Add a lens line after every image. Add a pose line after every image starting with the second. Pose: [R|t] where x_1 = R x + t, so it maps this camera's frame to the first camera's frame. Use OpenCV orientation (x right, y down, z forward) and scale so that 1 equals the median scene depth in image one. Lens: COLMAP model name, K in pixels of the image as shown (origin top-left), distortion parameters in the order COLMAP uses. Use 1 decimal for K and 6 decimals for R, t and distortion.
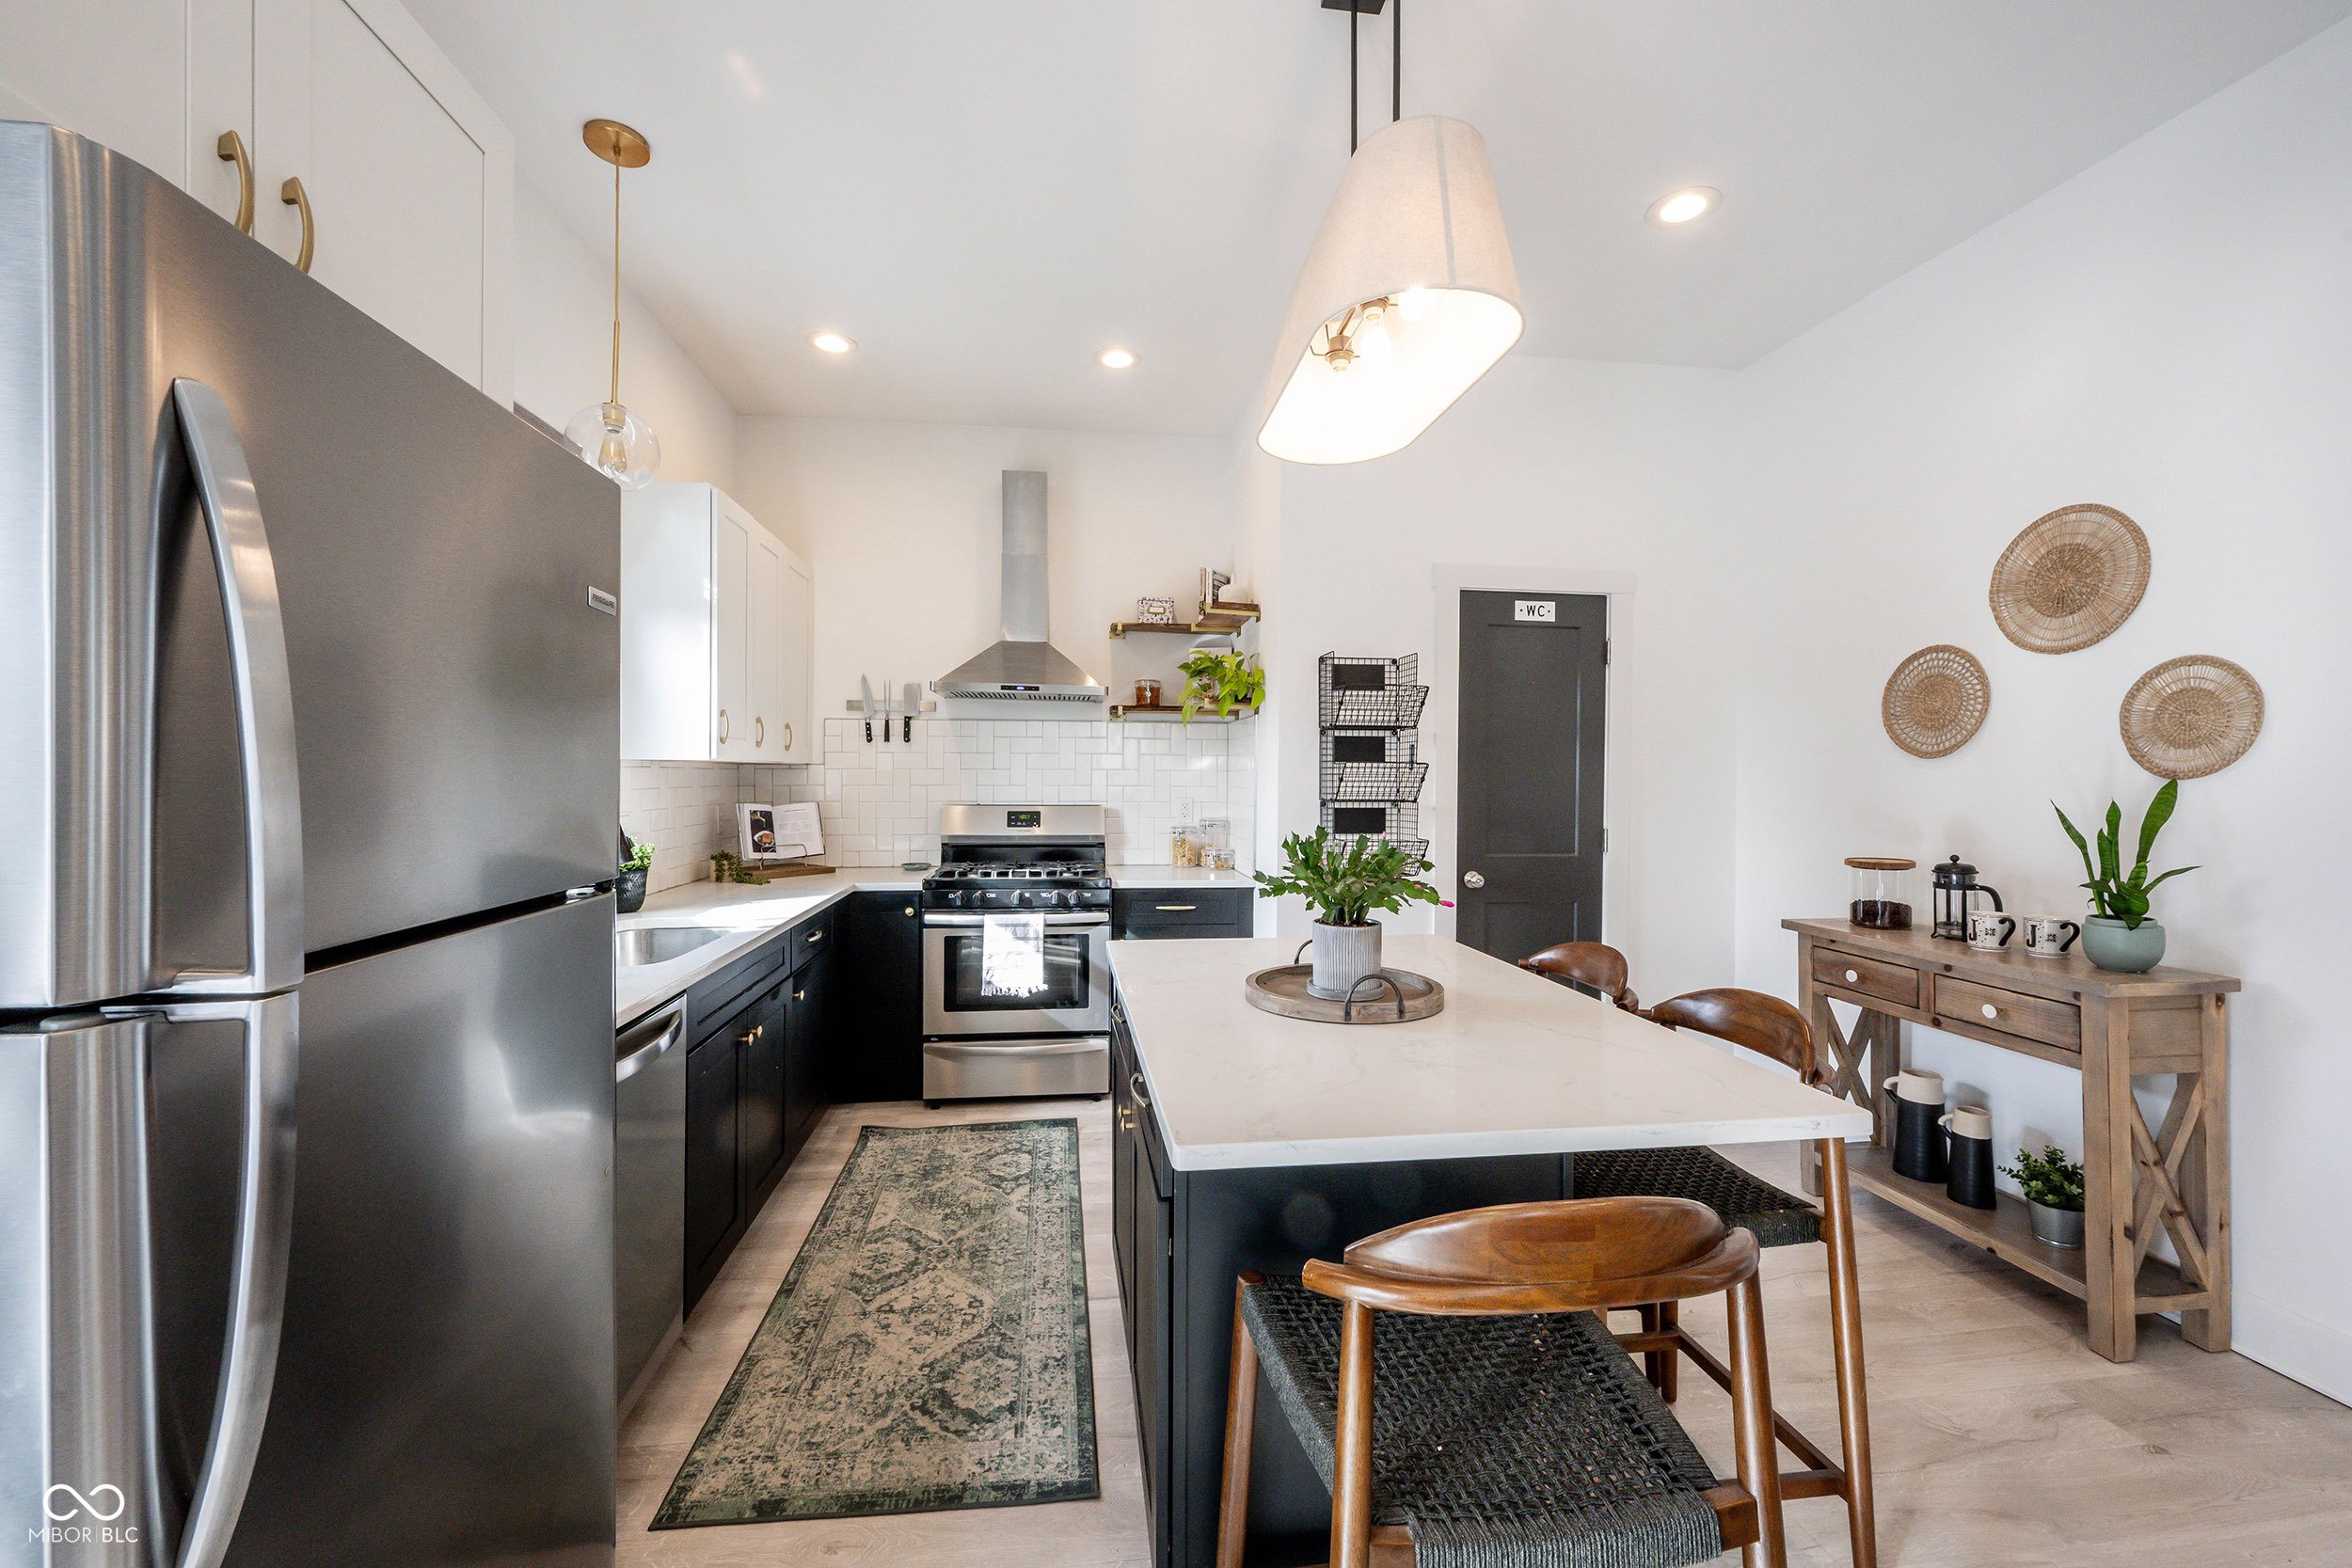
lens RADIAL K [[927.9, 0, 1175.2], [0, 927.9, 786.2], [0, 0, 1]] dist [0.000685, -0.000765]
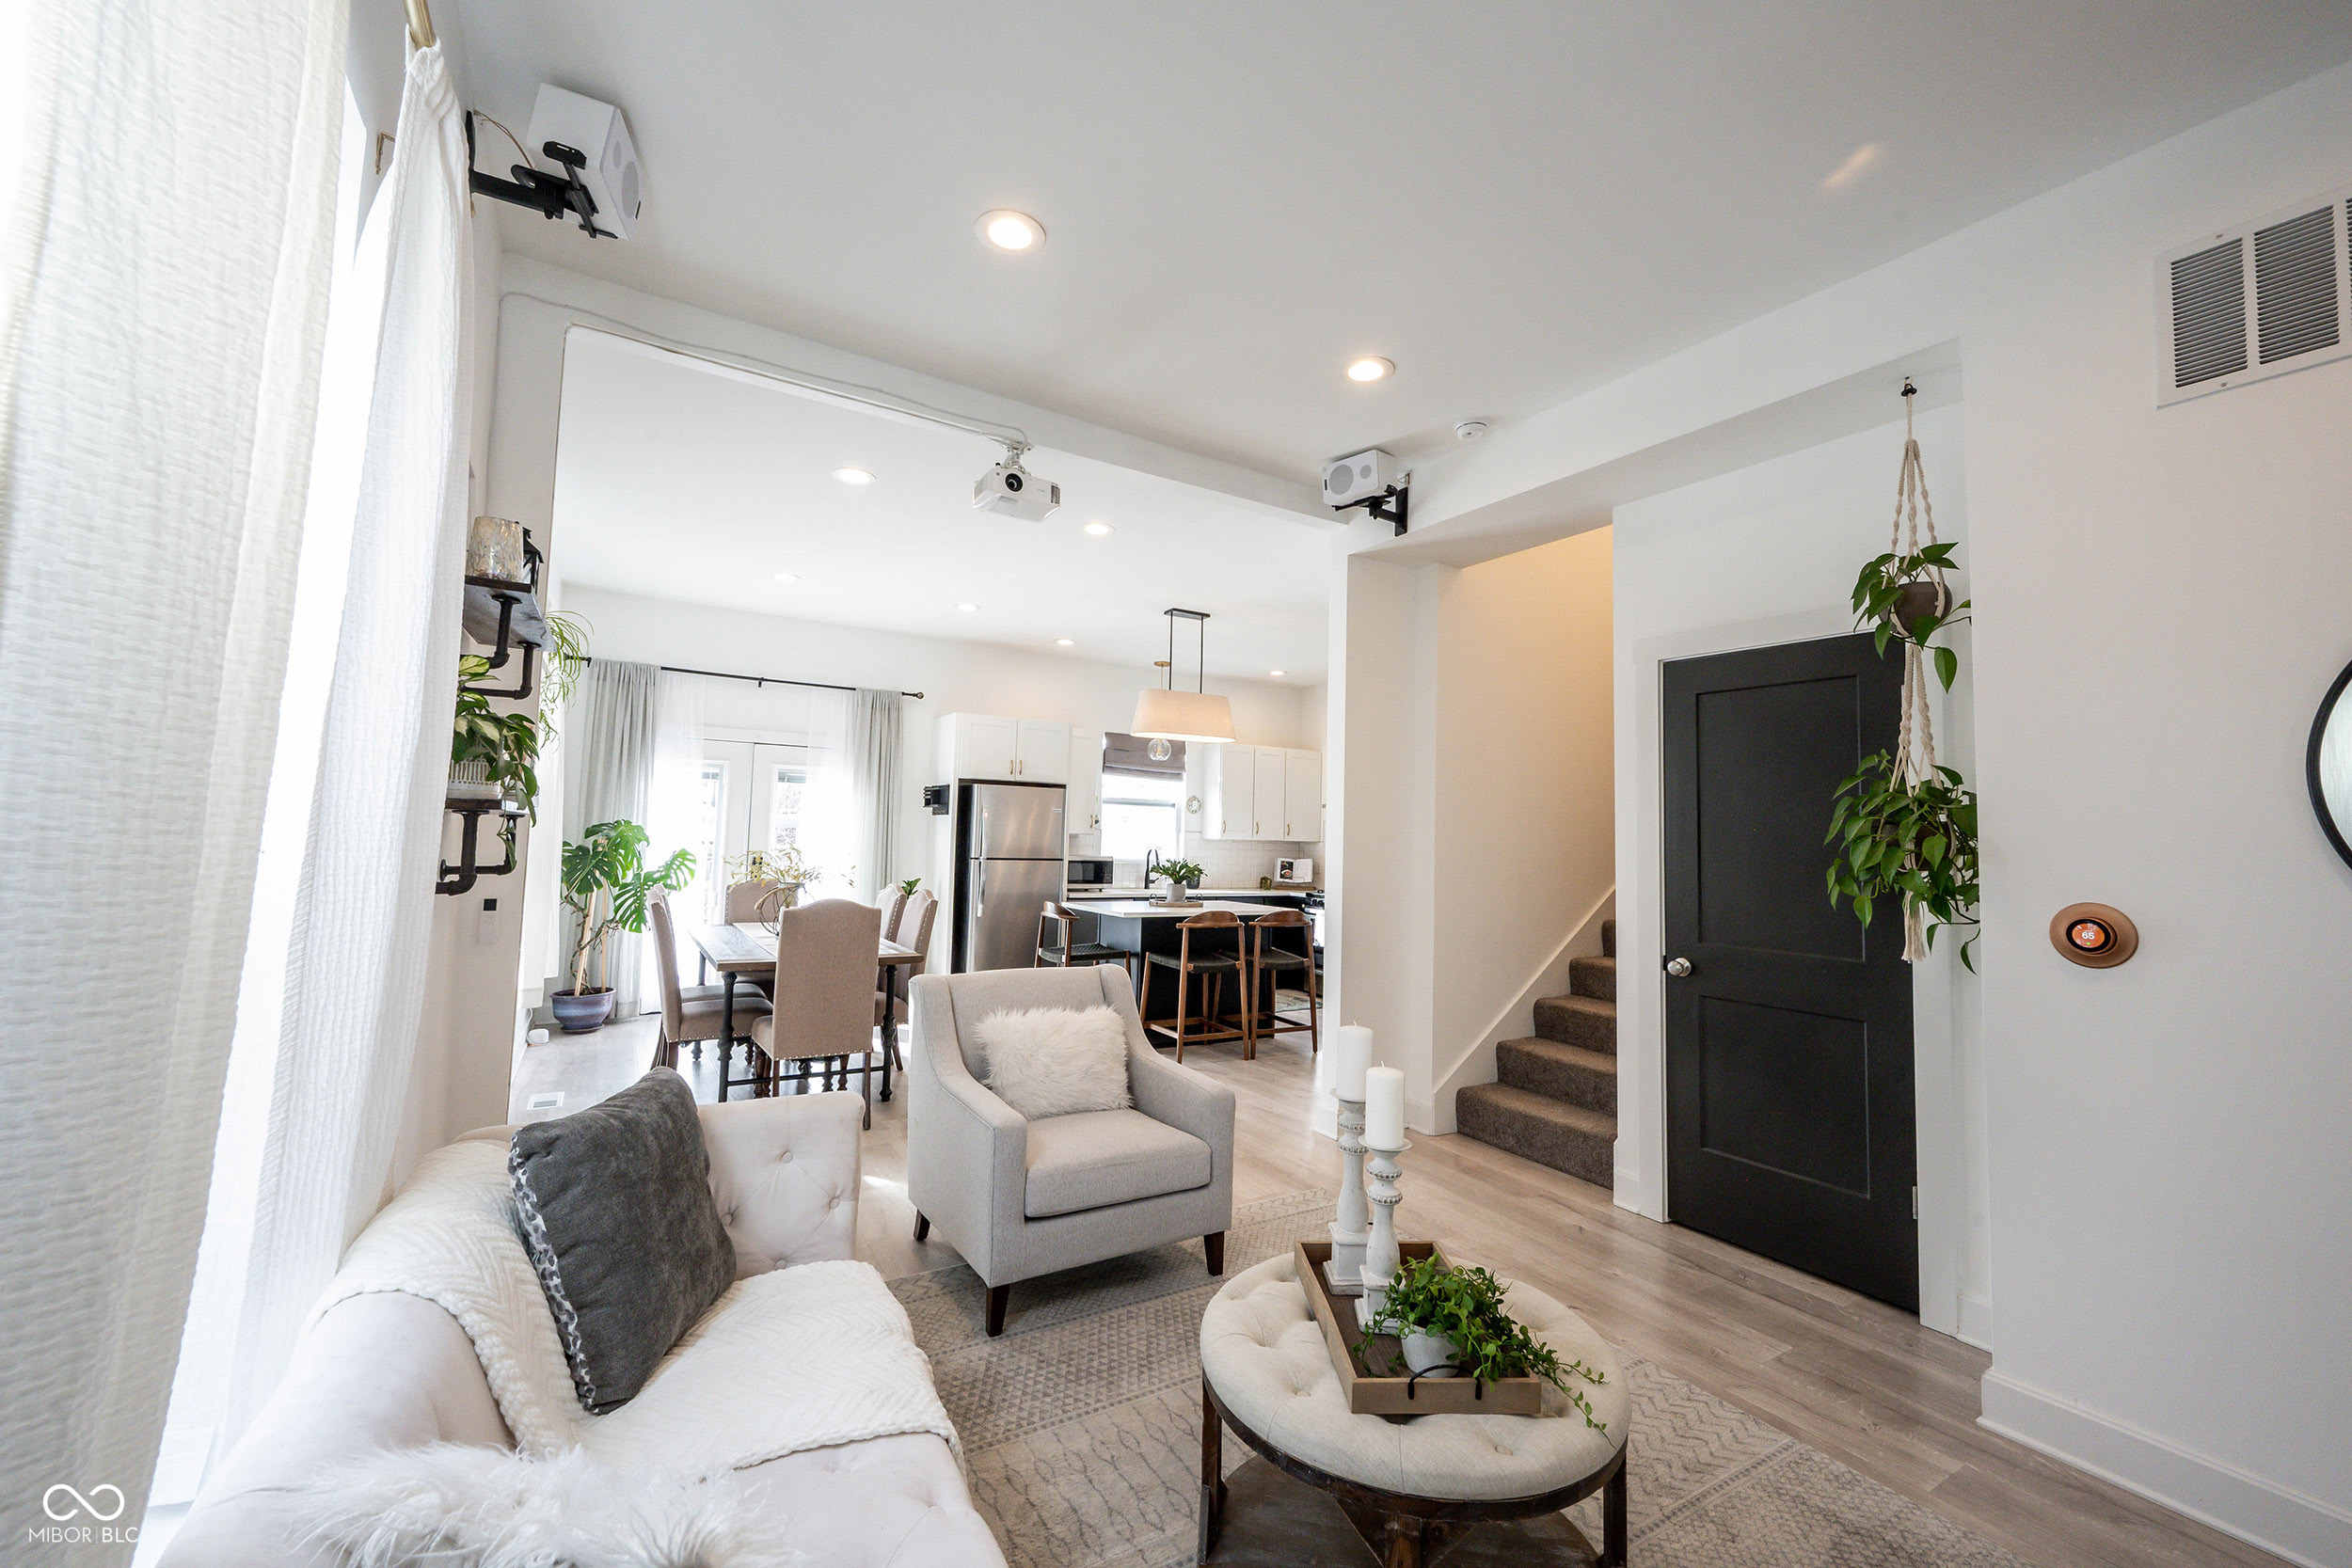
lens RADIAL K [[927.9, 0, 1157.0], [0, 927.9, 776.3], [0, 0, 1]] dist [0.000685, -0.000765]
pose [[0.392167, -0.058802, -0.918013, 1.745408], [-0.034930, 0.996283, -0.078738, 0.009260], [0.919231, 0.062944, 0.388655, -0.245896]]
